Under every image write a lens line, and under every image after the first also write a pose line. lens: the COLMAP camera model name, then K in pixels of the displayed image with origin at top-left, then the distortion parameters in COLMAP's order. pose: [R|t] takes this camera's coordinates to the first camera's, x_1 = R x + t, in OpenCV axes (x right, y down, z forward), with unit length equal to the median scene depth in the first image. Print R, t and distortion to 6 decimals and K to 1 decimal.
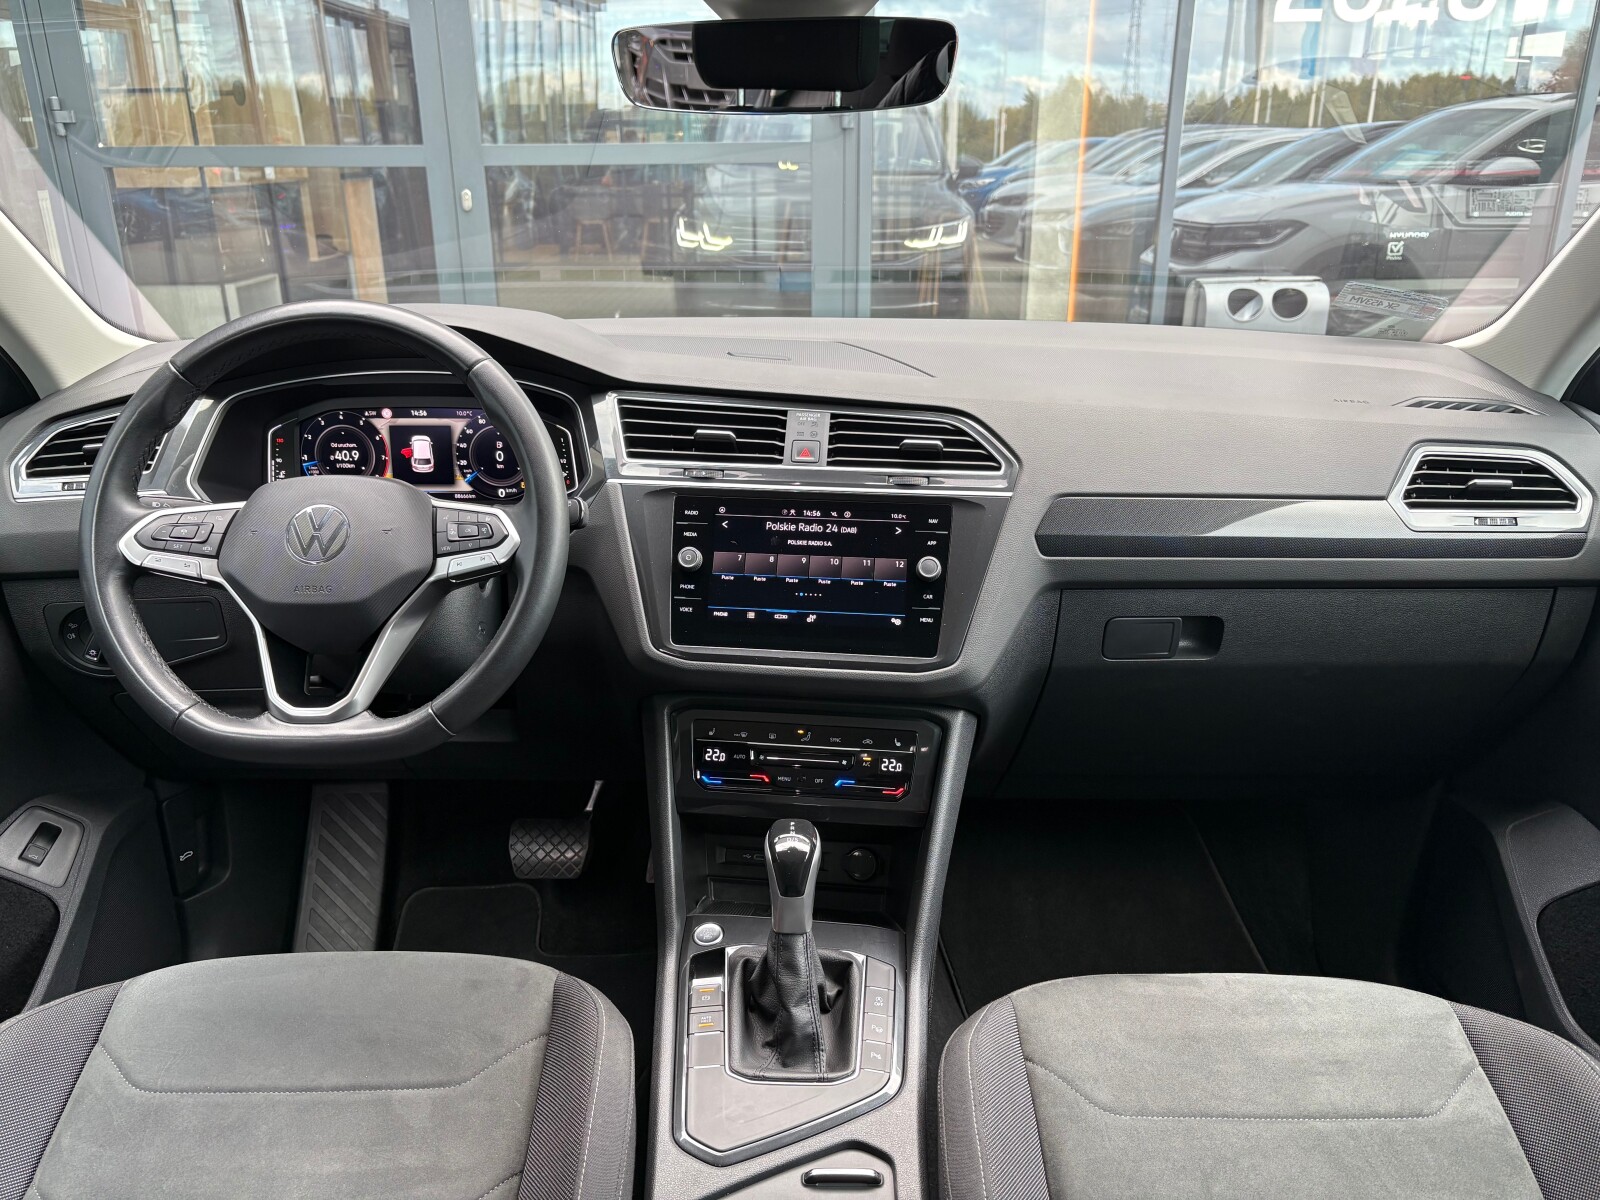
lens RADIAL K [[1216.4, 0, 791.3], [0, 1216.4, 601.8], [0, 0, 1]] dist [0.038589, -0.036789]
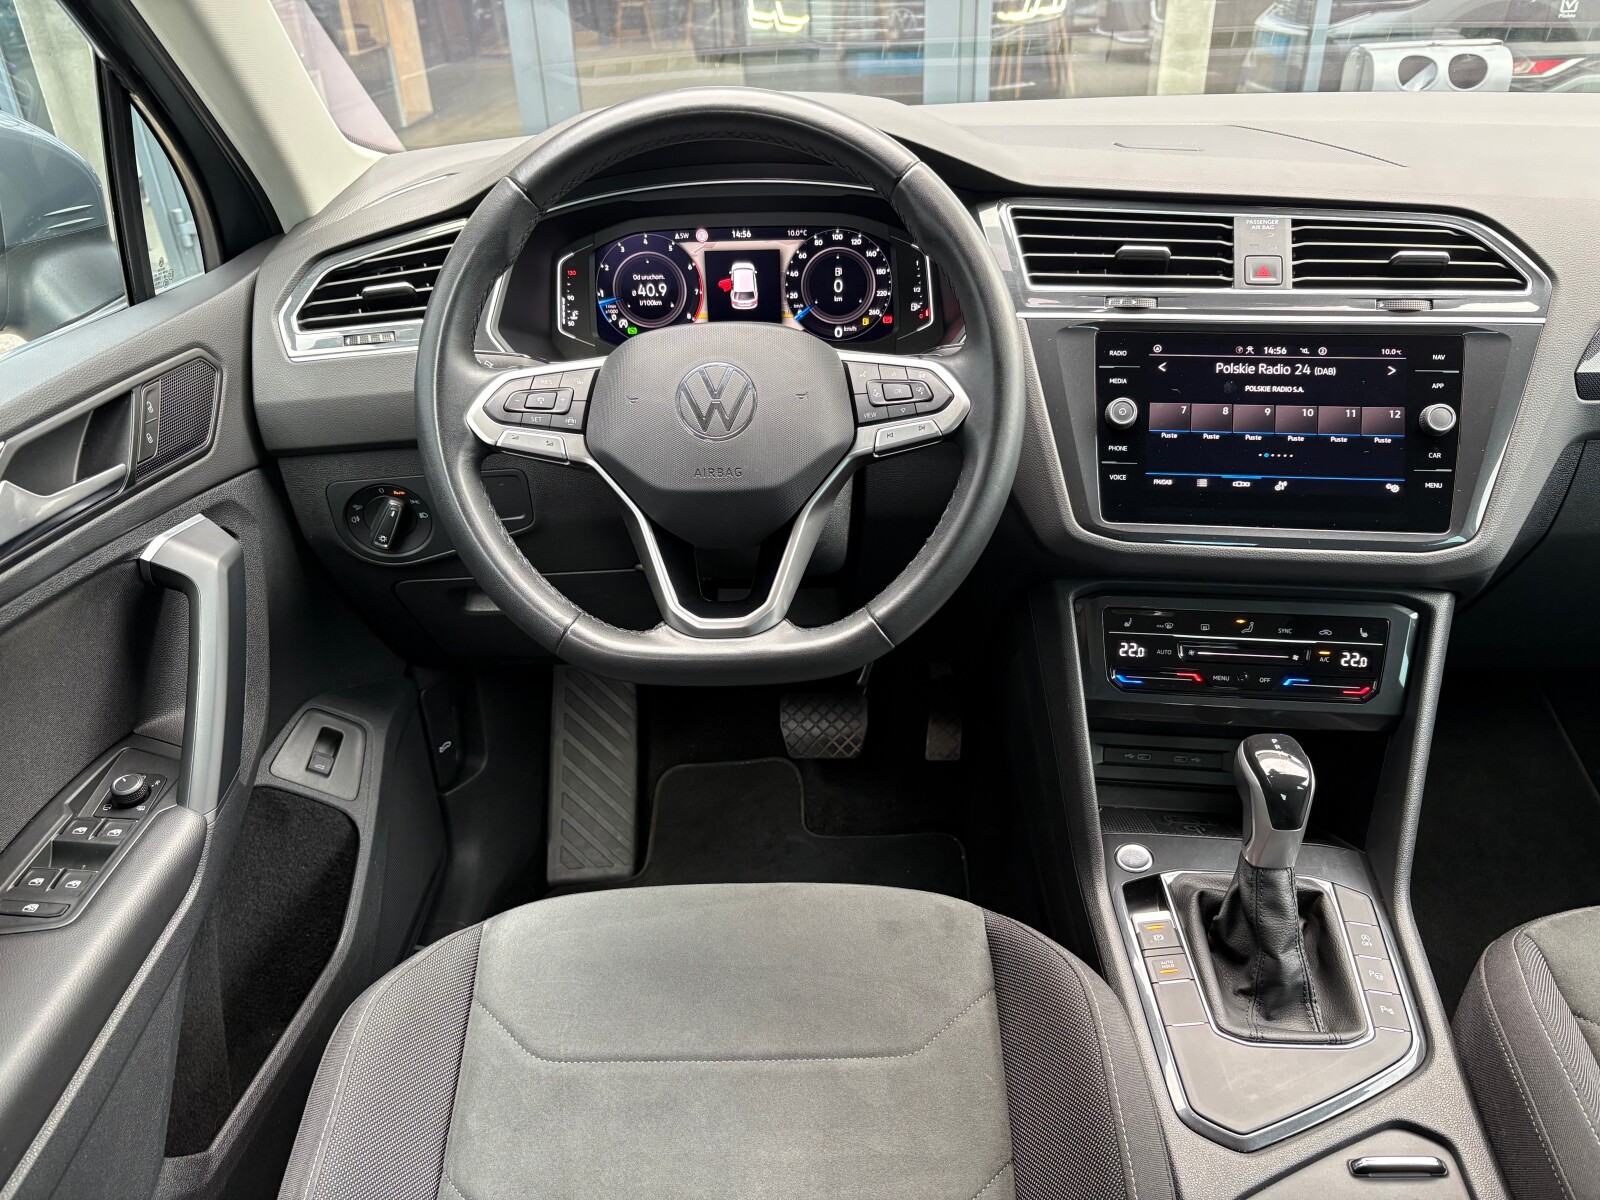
lens RADIAL K [[1216.4, 0, 796.2], [0, 1216.4, 605.7], [0, 0, 1]] dist [0.038589, -0.036789]
pose [[0.999449, -0.018270, -0.027725, -0.275703], [0.022423, 0.987219, 0.157786, -0.041648], [0.024488, -0.158321, 0.987084, 0.177326]]
